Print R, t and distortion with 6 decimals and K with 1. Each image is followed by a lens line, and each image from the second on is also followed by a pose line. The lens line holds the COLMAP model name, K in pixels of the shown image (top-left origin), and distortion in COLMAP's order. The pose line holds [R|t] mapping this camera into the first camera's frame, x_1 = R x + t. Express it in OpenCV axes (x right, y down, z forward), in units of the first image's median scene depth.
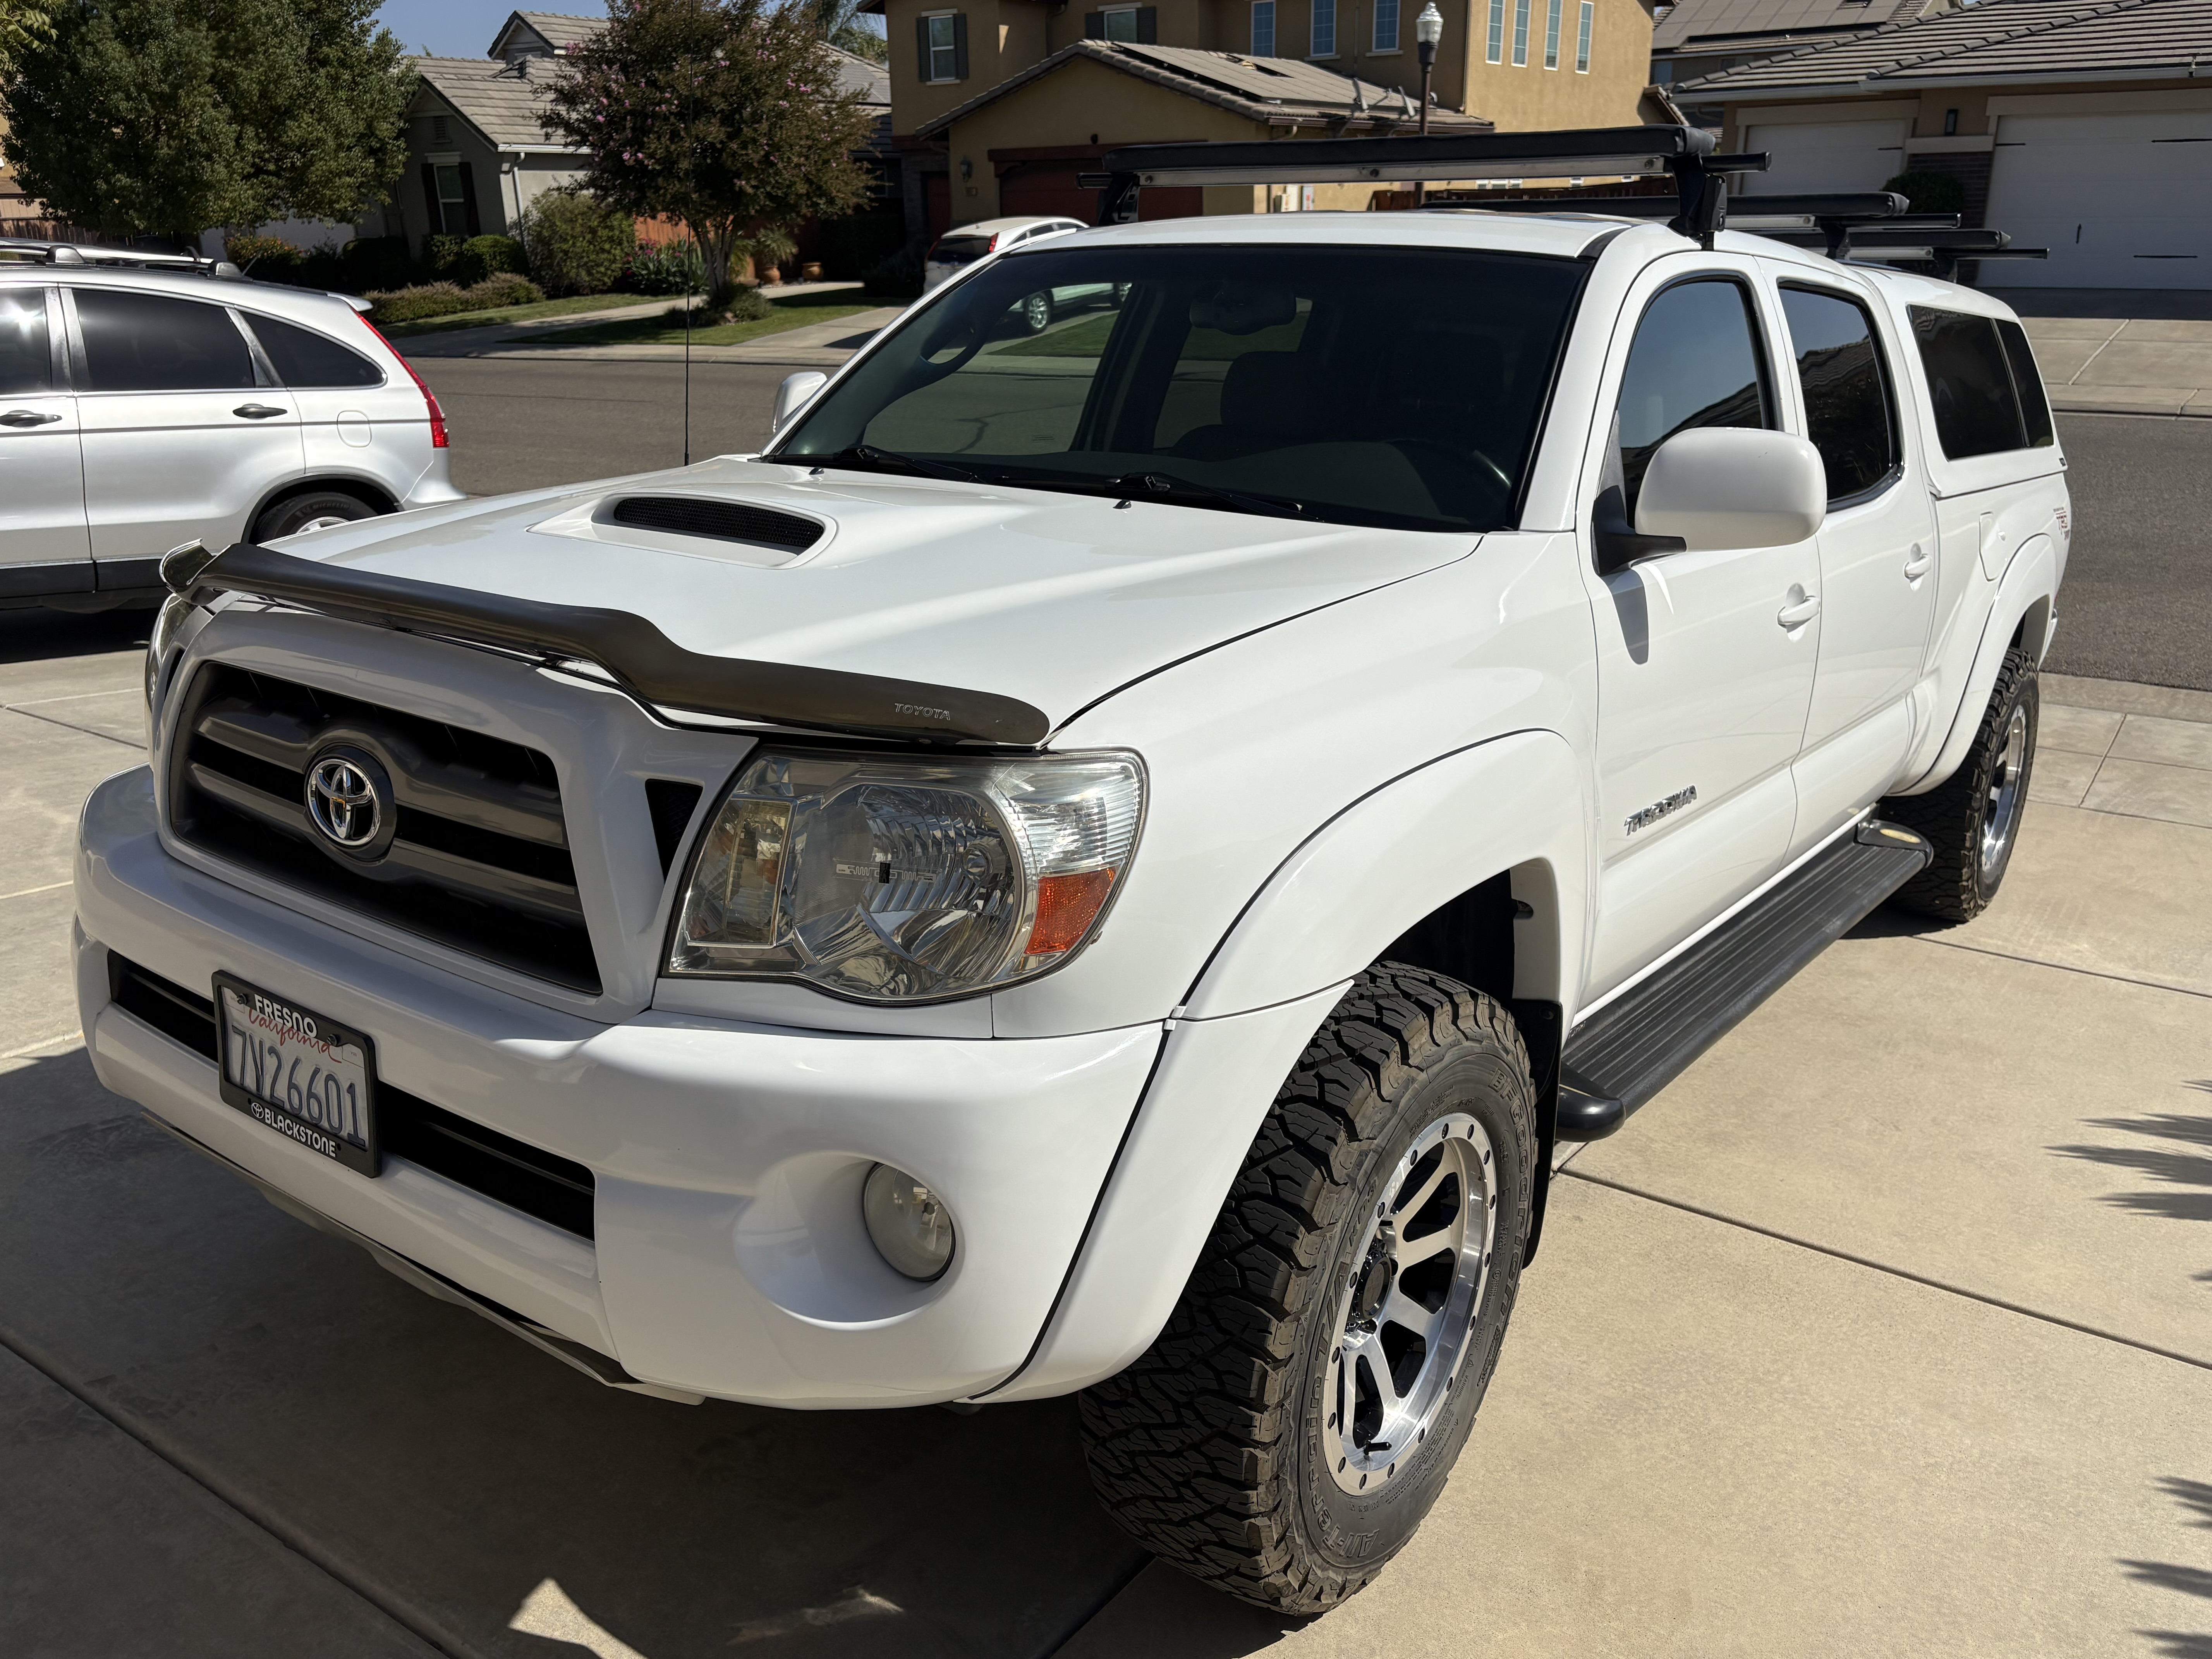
lens RADIAL K [[1769.0, 0, 1106.0], [0, 1769.0, 829.5], [0, 0, 1]] dist [0.054043, -0.047732]
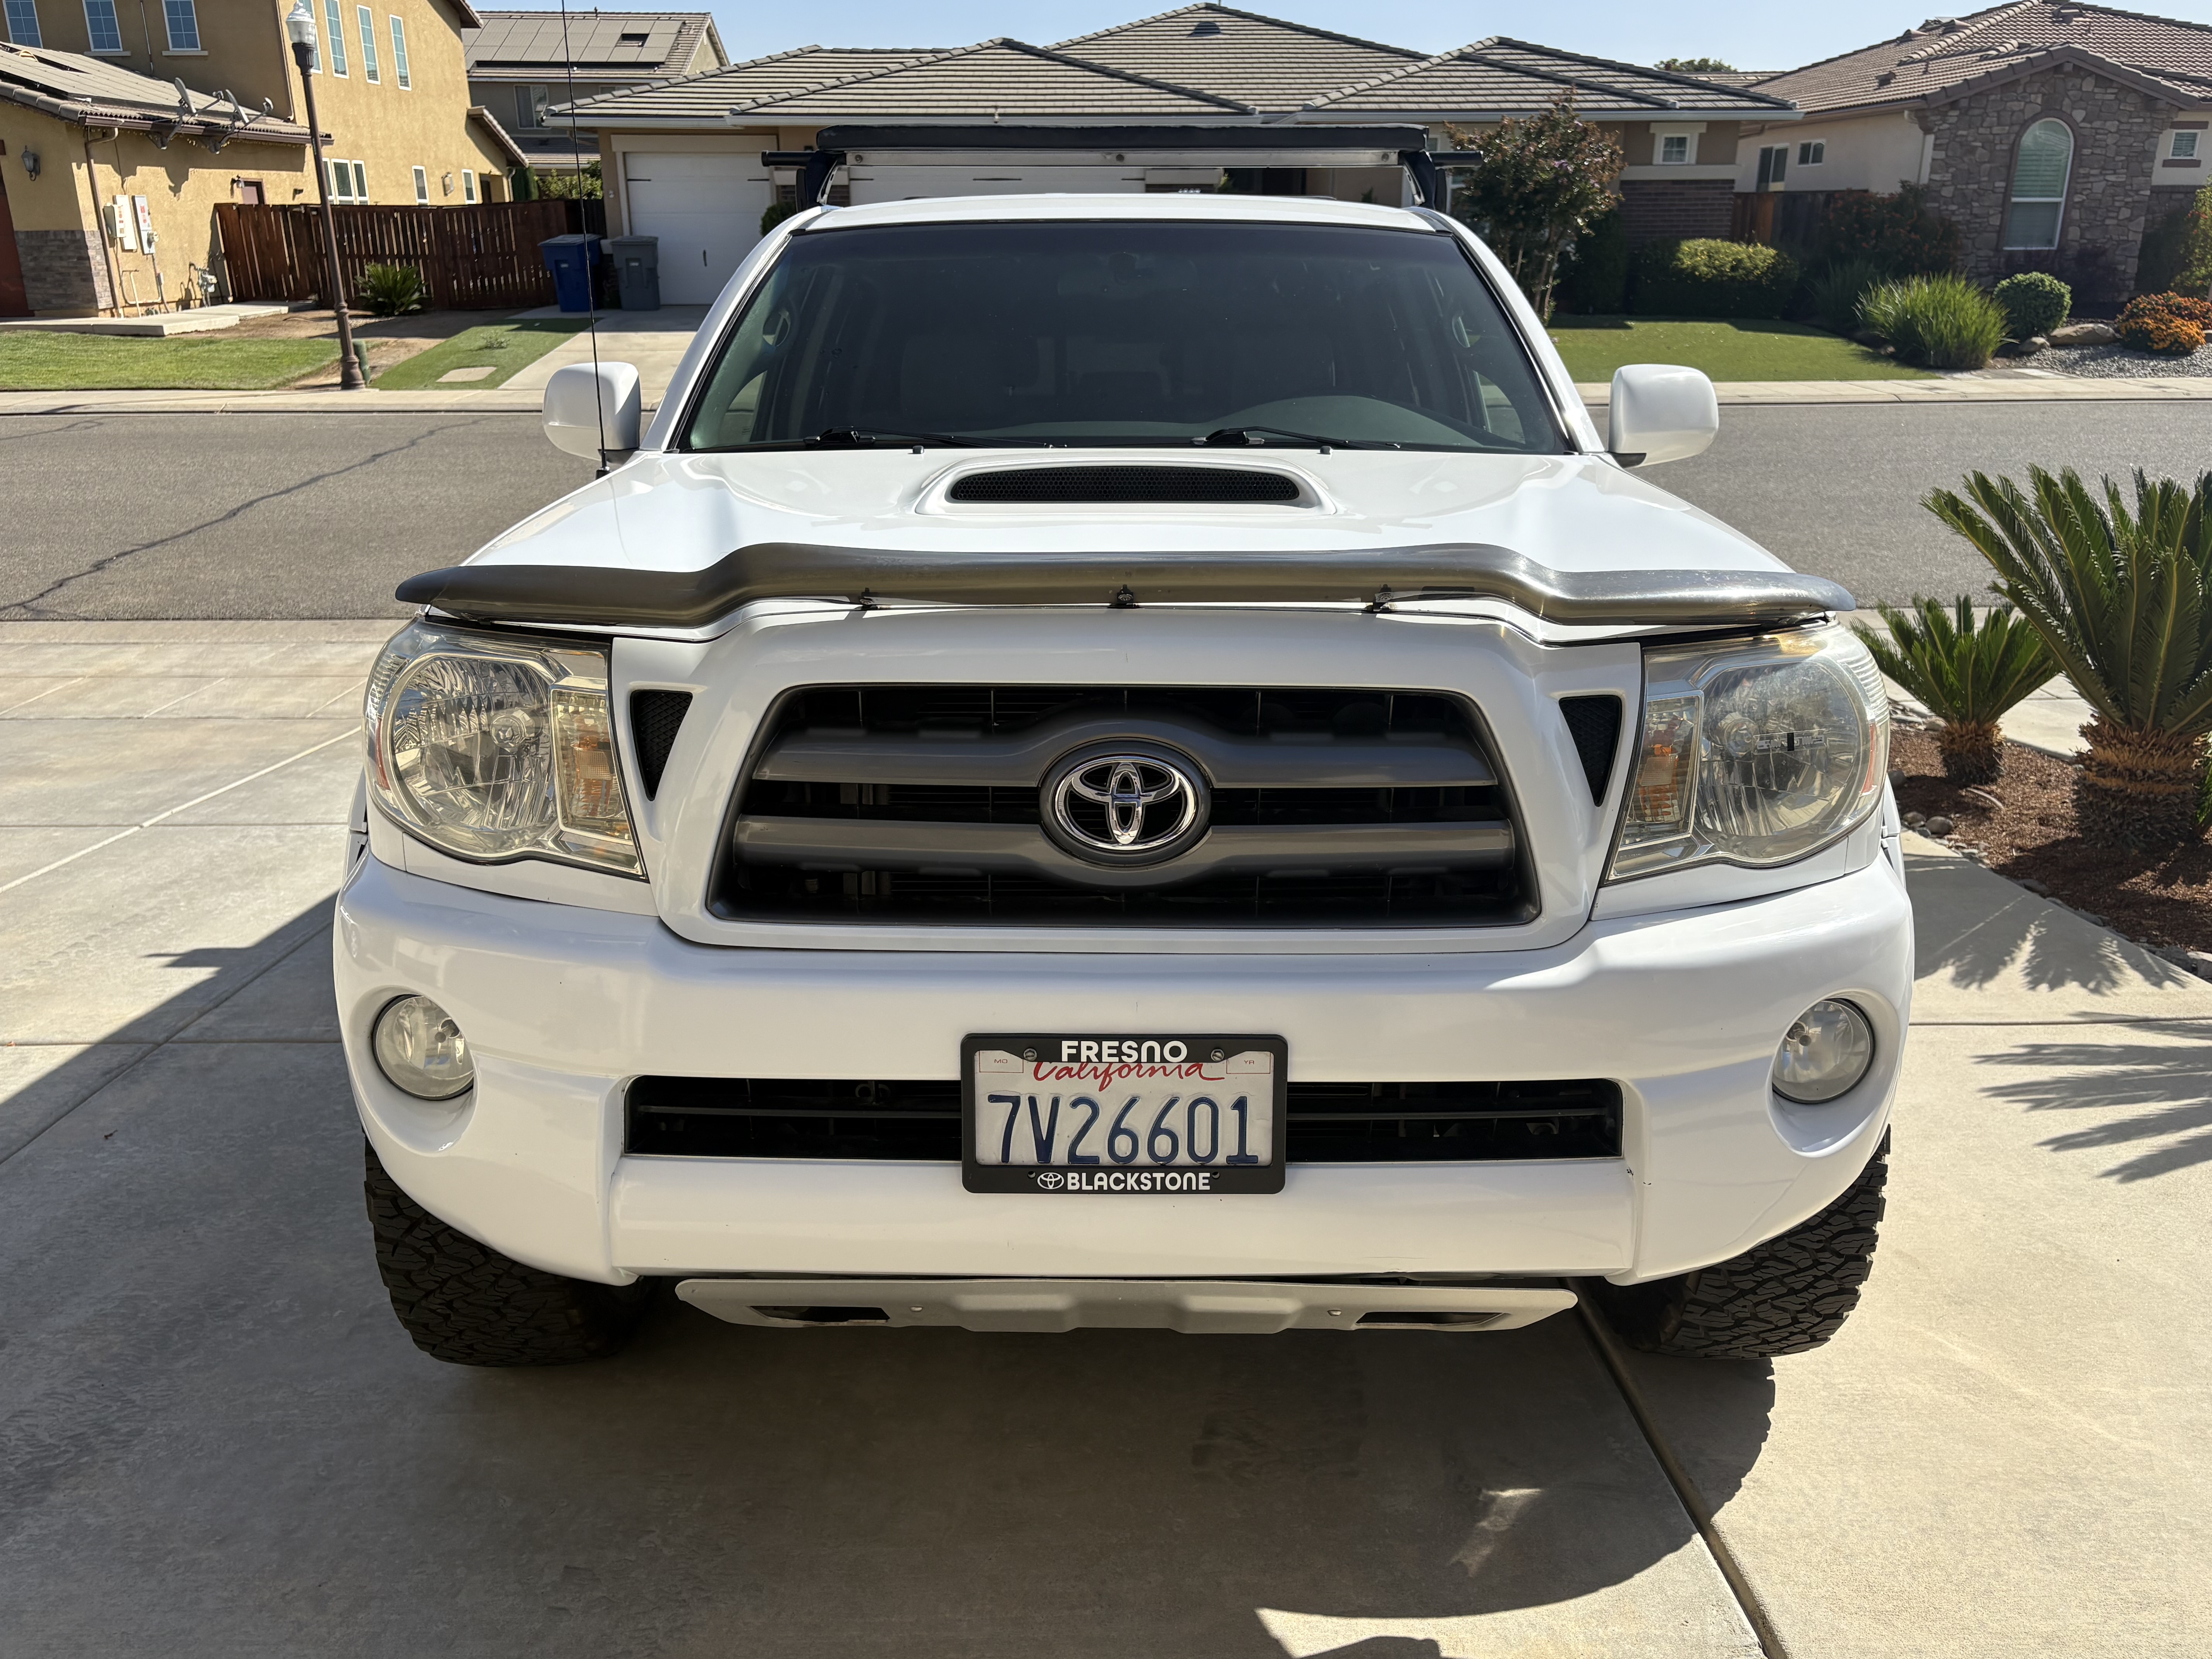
lens RADIAL K [[1764.1, 0, 1106.0], [0, 1764.1, 829.5], [0, 0, 1]] dist [0.072780, -0.091668]
pose [[0.801841, -0.176916, 0.570747, -0.918762], [0.184633, 0.981780, 0.044934, -0.042618], [-0.568297, 0.069349, 0.819896, 0.277758]]
